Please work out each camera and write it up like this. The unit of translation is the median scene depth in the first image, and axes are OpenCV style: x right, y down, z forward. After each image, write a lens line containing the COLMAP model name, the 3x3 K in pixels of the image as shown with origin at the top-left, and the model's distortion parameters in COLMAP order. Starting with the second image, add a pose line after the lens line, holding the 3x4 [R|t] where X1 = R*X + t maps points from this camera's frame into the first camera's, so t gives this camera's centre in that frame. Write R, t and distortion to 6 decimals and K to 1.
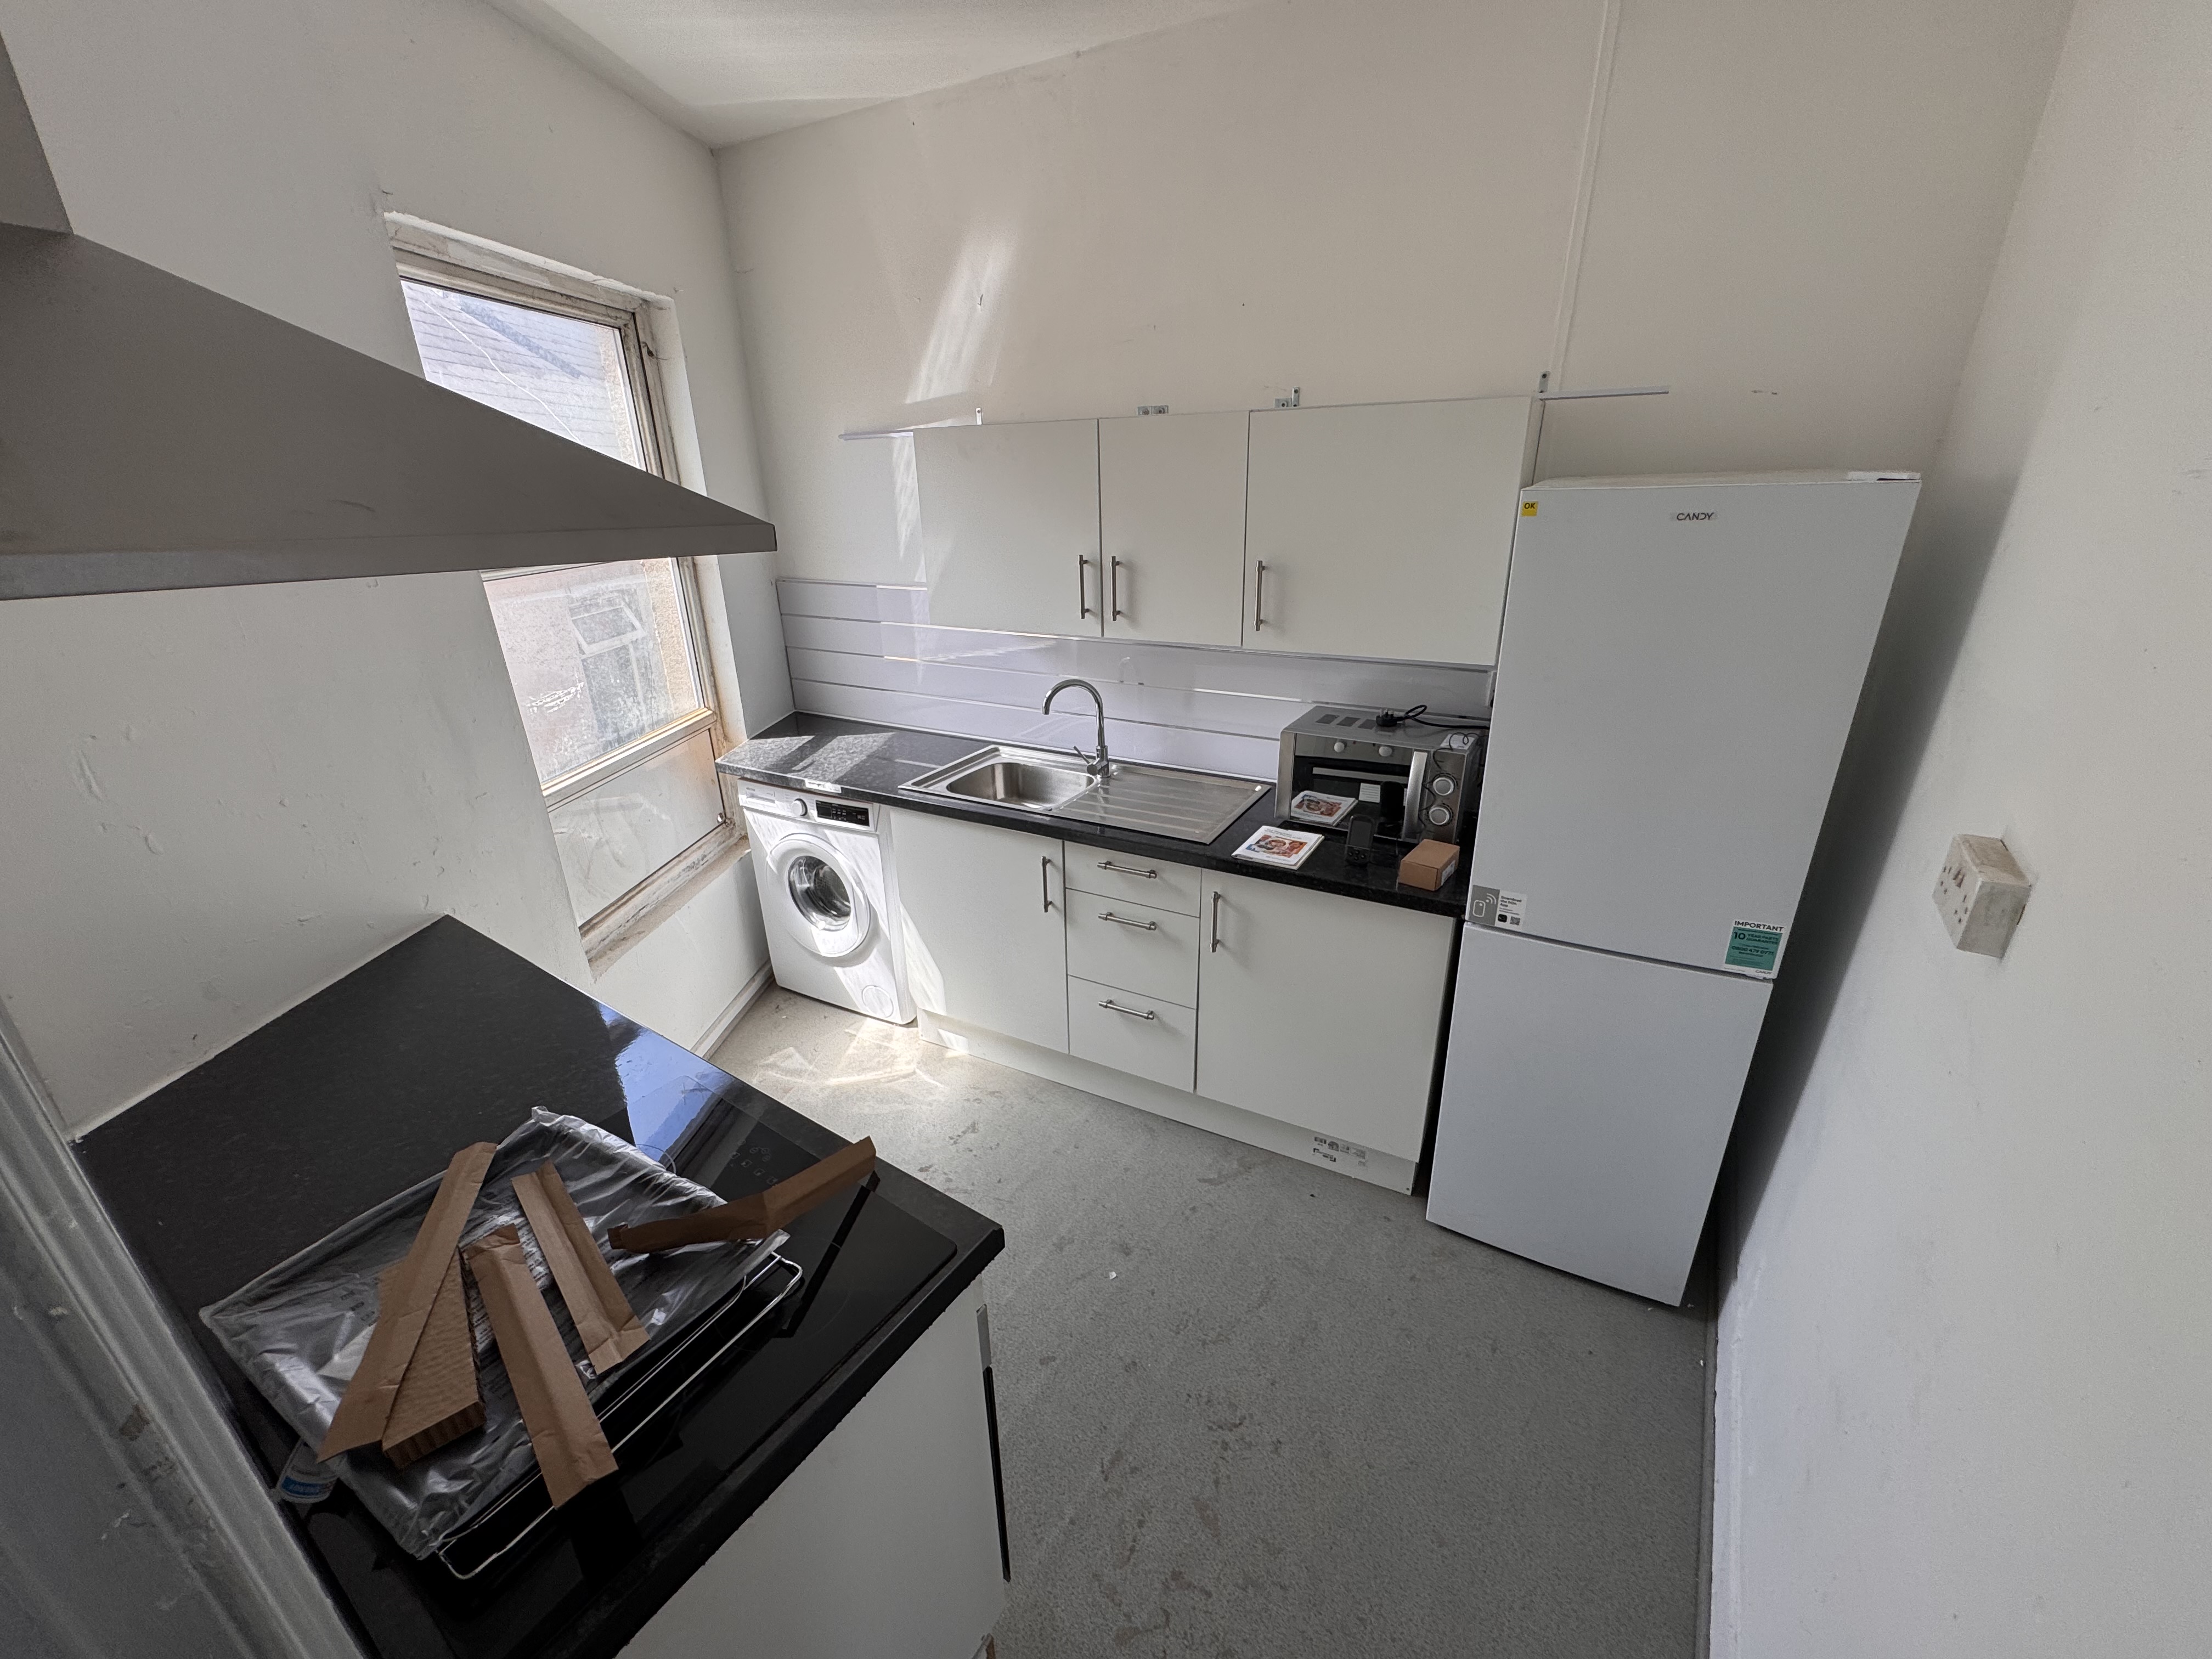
lens RADIAL K [[883.3, 0, 1103.9], [0, 883.3, 833.2], [0, 0, 1]] dist [-0.000315, -0.000725]
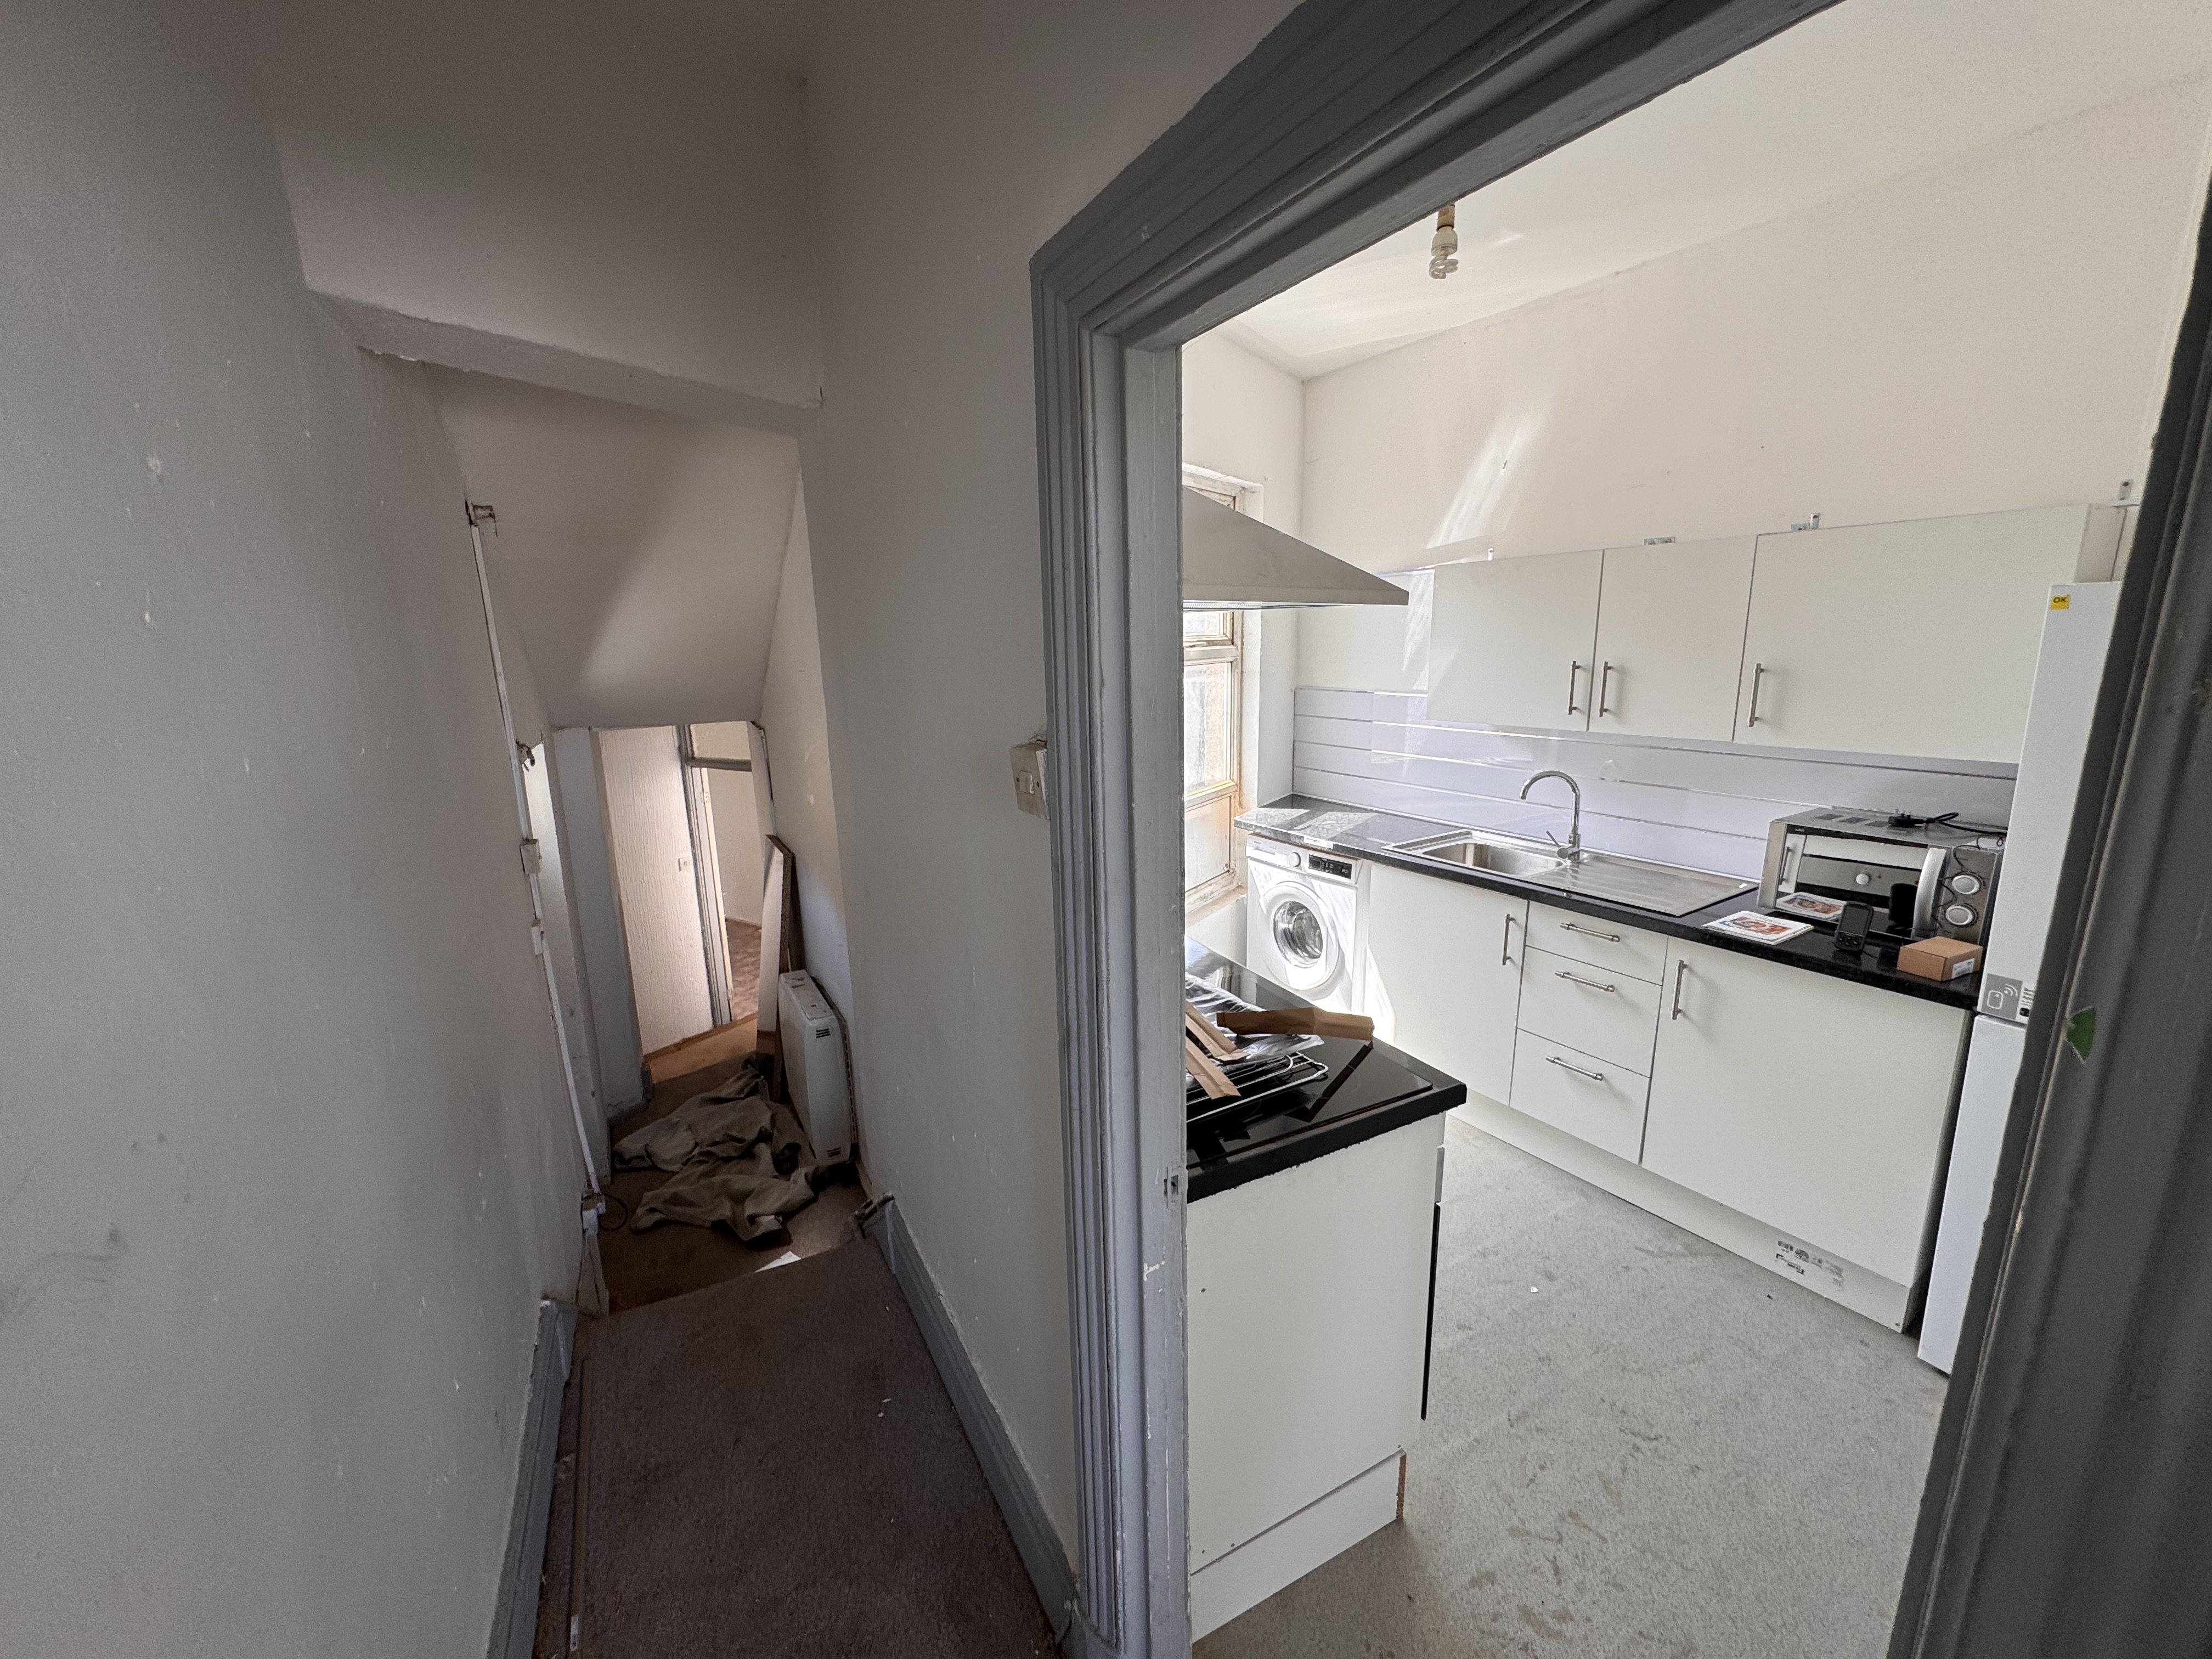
lens RADIAL K [[883.3, 0, 1106.0], [0, 883.3, 834.0], [0, 0, 1]] dist [-0.000315, -0.000725]
pose [[0.878236, 0.100270, -0.467598, -0.000842], [-0.171039, 0.978955, -0.111319, 0.140663], [0.446596, 0.177742, 0.876904, -0.251789]]
